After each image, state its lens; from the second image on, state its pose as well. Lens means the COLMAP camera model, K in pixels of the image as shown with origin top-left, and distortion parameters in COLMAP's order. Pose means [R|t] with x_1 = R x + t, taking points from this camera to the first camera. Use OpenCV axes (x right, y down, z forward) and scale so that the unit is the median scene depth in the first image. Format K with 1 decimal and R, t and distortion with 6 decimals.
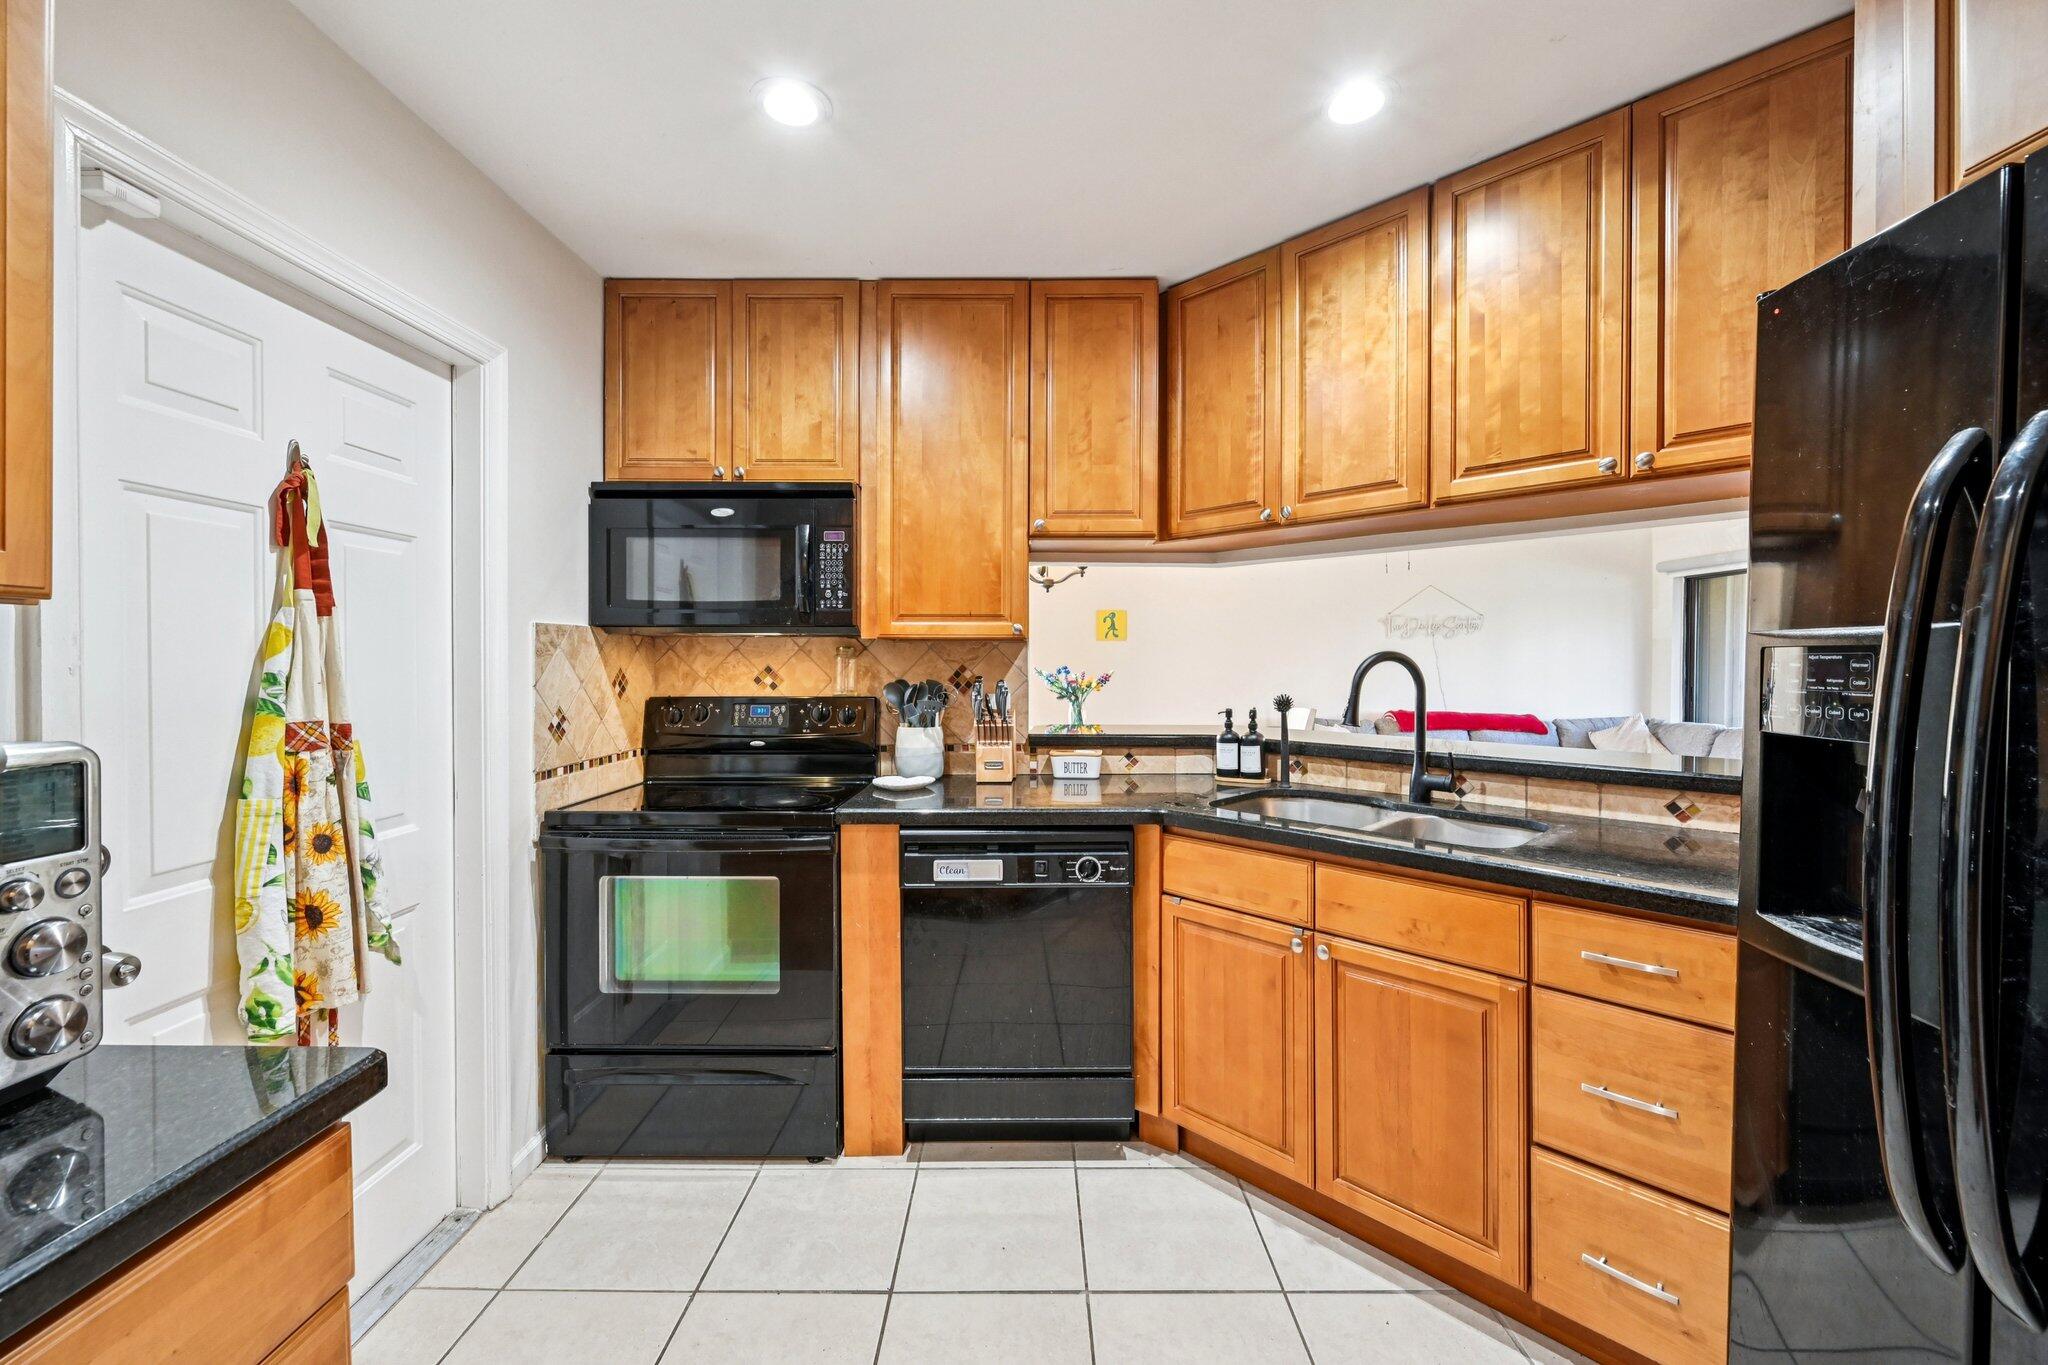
lens RADIAL K [[807.7, 0, 1019.5], [0, 807.7, 668.6], [0, 0, 1]] dist [-0.001352, 0.000000]
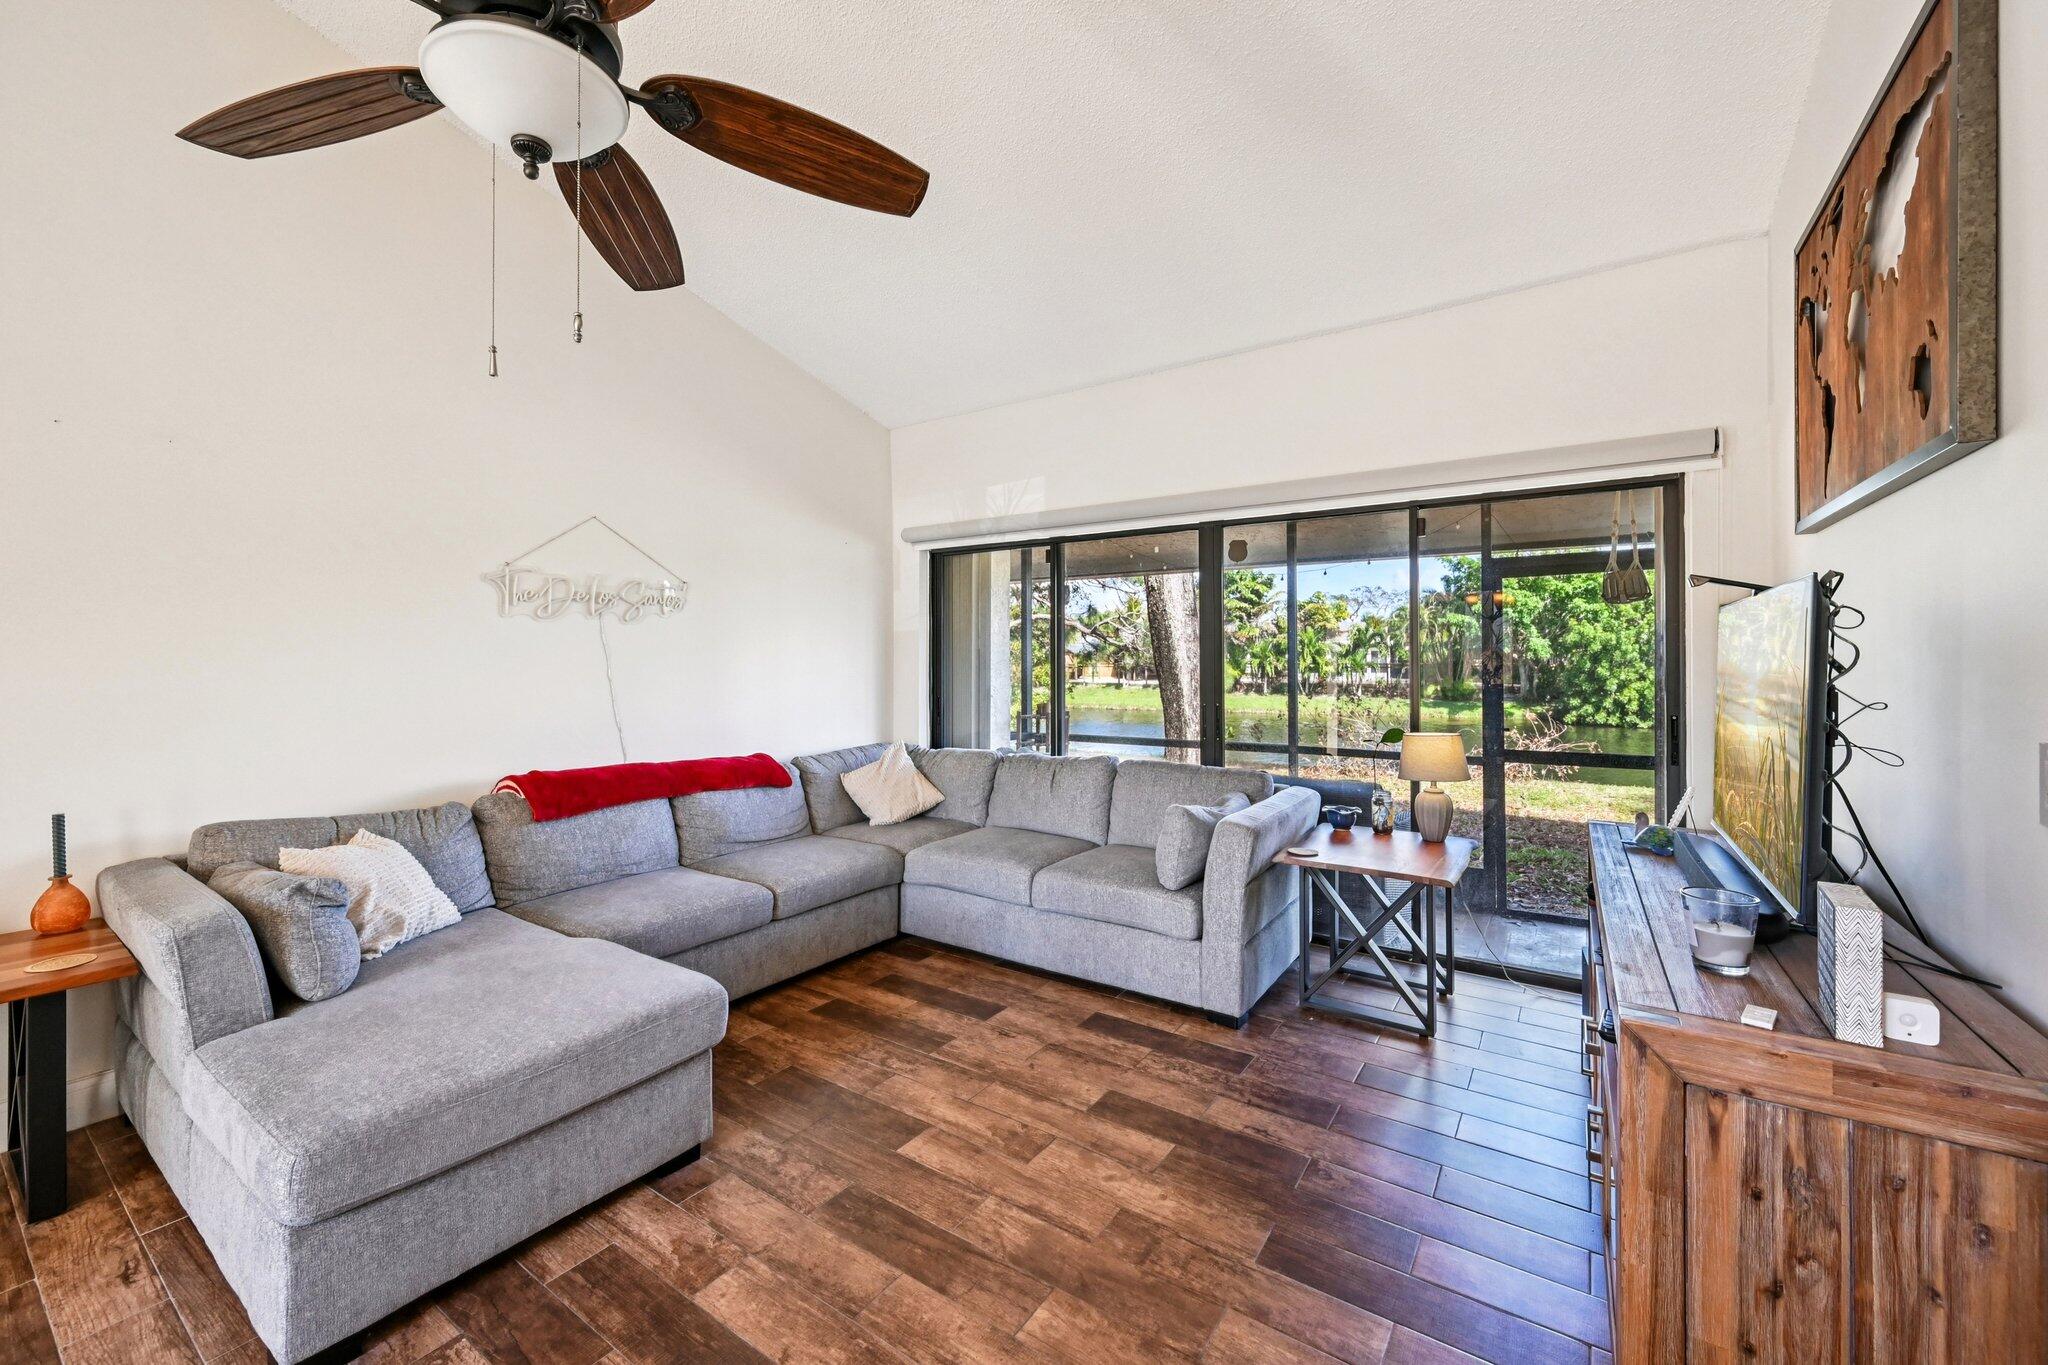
lens RADIAL K [[807.7, 0, 1019.5], [0, 807.7, 668.6], [0, 0, 1]] dist [-0.001352, 0.000000]
pose [[0.551698, -0.011524, 0.833964, 0.739784], [0.011229, 0.999917, 0.006389, -0.024183], [-0.833968, 0.005840, 0.551781, 1.581978]]
